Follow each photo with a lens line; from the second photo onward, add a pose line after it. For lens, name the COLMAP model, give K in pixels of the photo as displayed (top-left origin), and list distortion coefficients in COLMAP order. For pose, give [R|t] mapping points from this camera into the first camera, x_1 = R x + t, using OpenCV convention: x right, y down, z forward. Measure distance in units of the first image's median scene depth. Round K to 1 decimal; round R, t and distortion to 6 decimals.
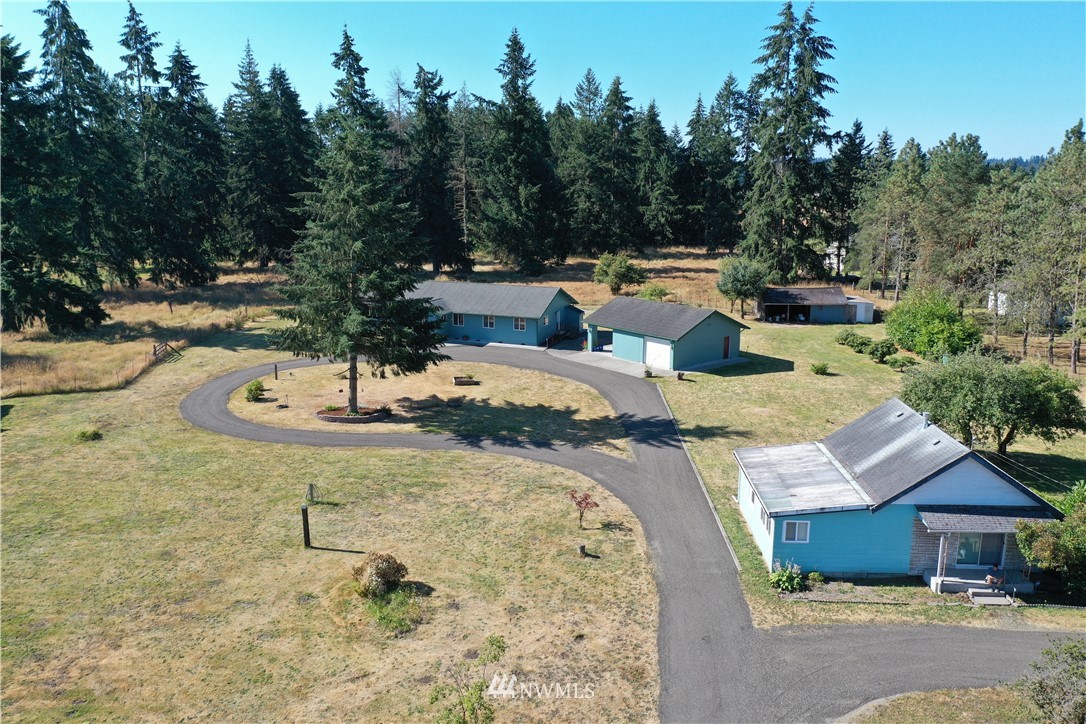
lens RADIAL K [[854.3, 0, 545.8], [0, 854.3, 361.7], [0, 0, 1]] dist [-0.006298, 0.004210]
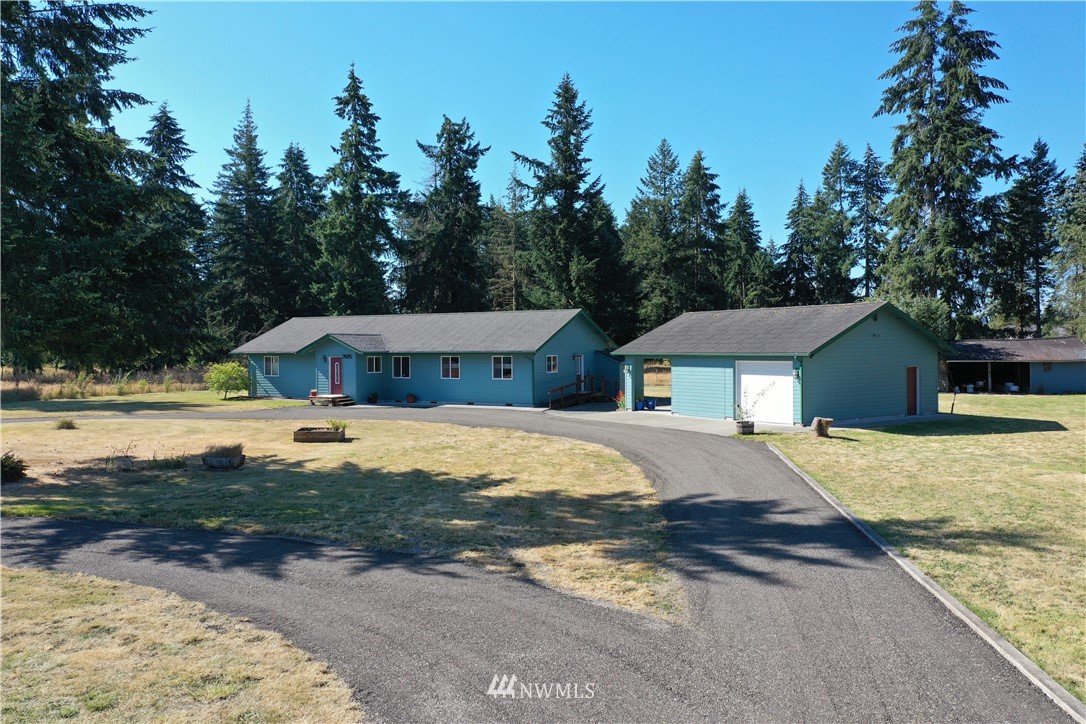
lens RADIAL K [[854.3, 0, 545.8], [0, 854.3, 361.7], [0, 0, 1]] dist [-0.006298, 0.004210]
pose [[0.993838, -0.007812, -0.110566, 0.051787], [-0.013744, 0.981131, -0.192857, 0.051768], [0.109986, 0.193188, 0.974978, 0.428982]]
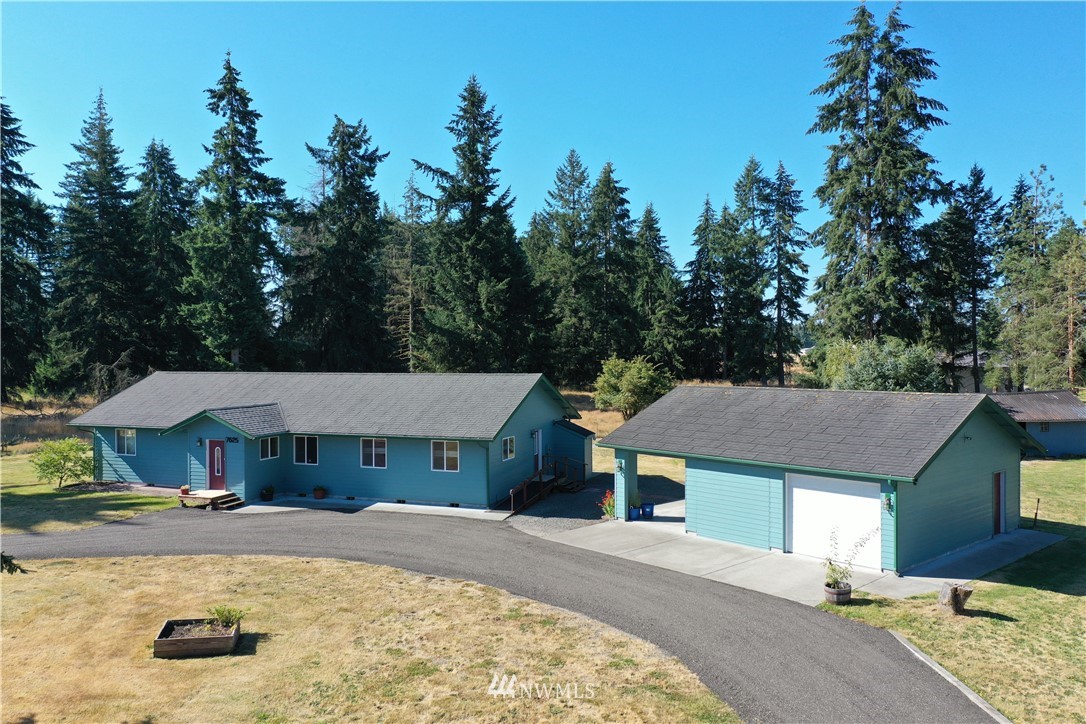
lens RADIAL K [[850.7, 0, 548.4], [0, 850.7, 366.7], [0, 0, 1]] dist [0.000795, 0.009154]
pose [[0.999472, -0.010066, 0.030885, 0.006322], [0.015764, 0.981622, -0.190183, -0.006580], [-0.028403, 0.190570, 0.981263, 0.531933]]
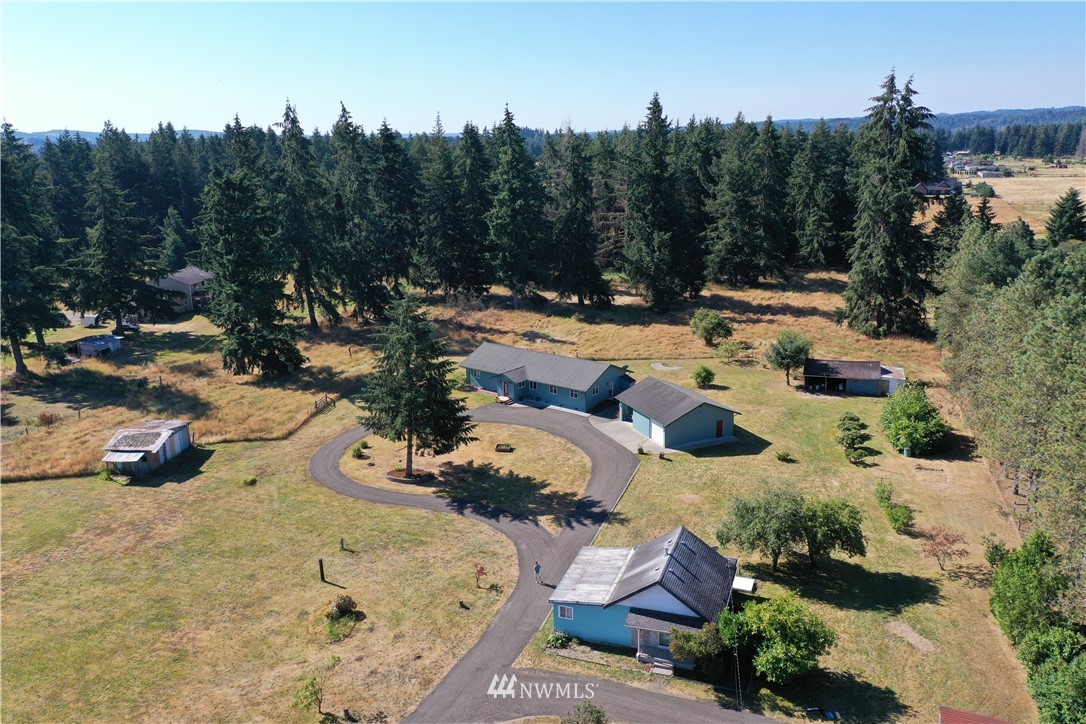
lens RADIAL K [[853.9, 0, 543.0], [0, 853.9, 362.0], [0, 0, 1]] dist [-0.007352, 0.013125]
pose [[0.956054, 0.049521, -0.288979, 0.269797], [-0.035568, 0.997943, 0.053337, -0.144678], [0.291026, -0.040715, 0.955848, -0.228006]]
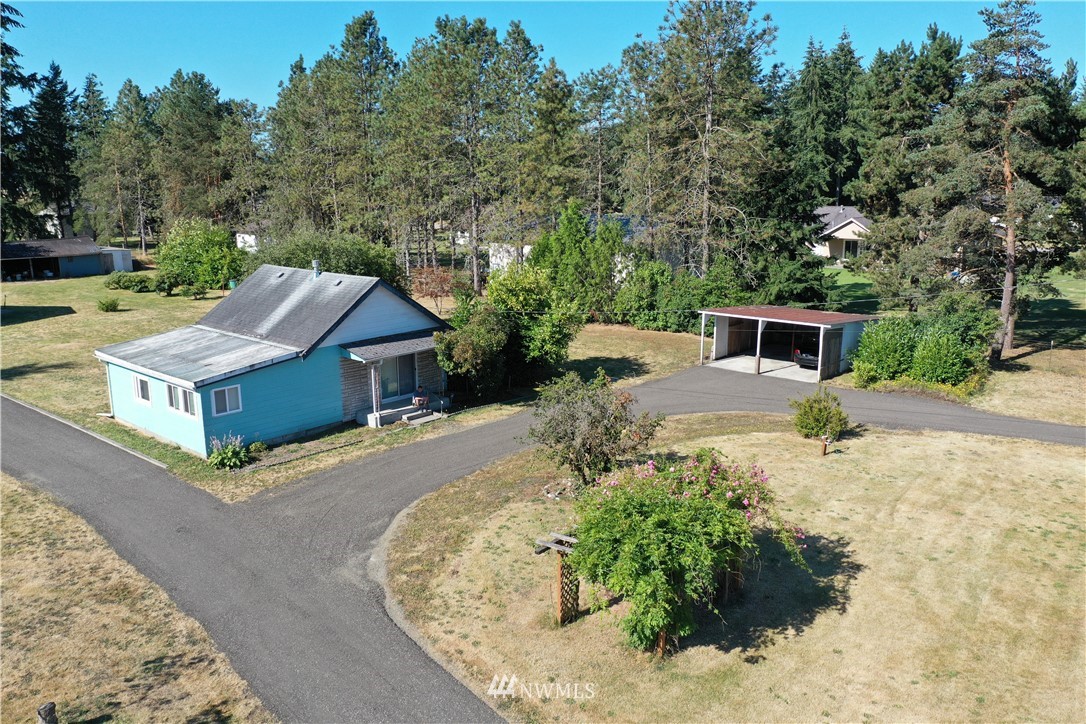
lens RADIAL K [[854.3, 0, 545.8], [0, 854.3, 361.7], [0, 0, 1]] dist [-0.006298, 0.004210]
pose [[0.631125, -0.168555, 0.757146, -0.052930], [0.167520, 0.982688, 0.079127, 0.055839], [-0.757376, 0.076898, 0.648436, 0.080150]]
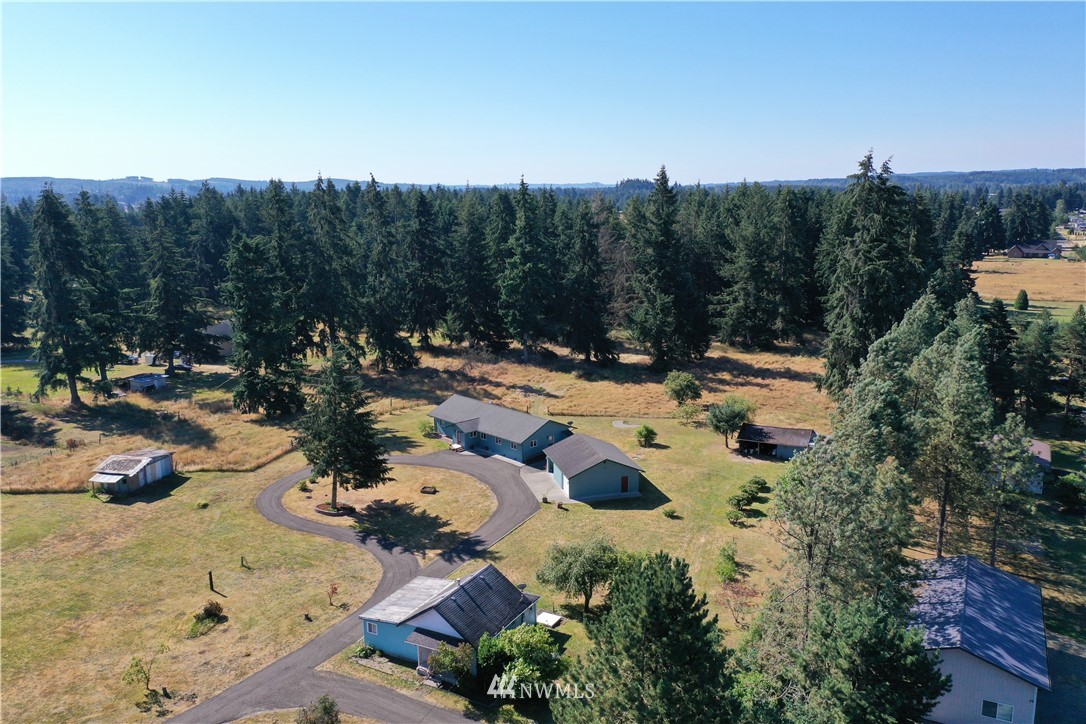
lens RADIAL K [[853.9, 0, 543.0], [0, 853.9, 362.0], [0, 0, 1]] dist [-0.007352, 0.013125]
pose [[0.903609, 0.068275, -0.422882, 0.551325], [-0.073120, 0.997312, 0.004775, -0.174642], [0.422072, 0.026607, 0.906172, -0.248894]]
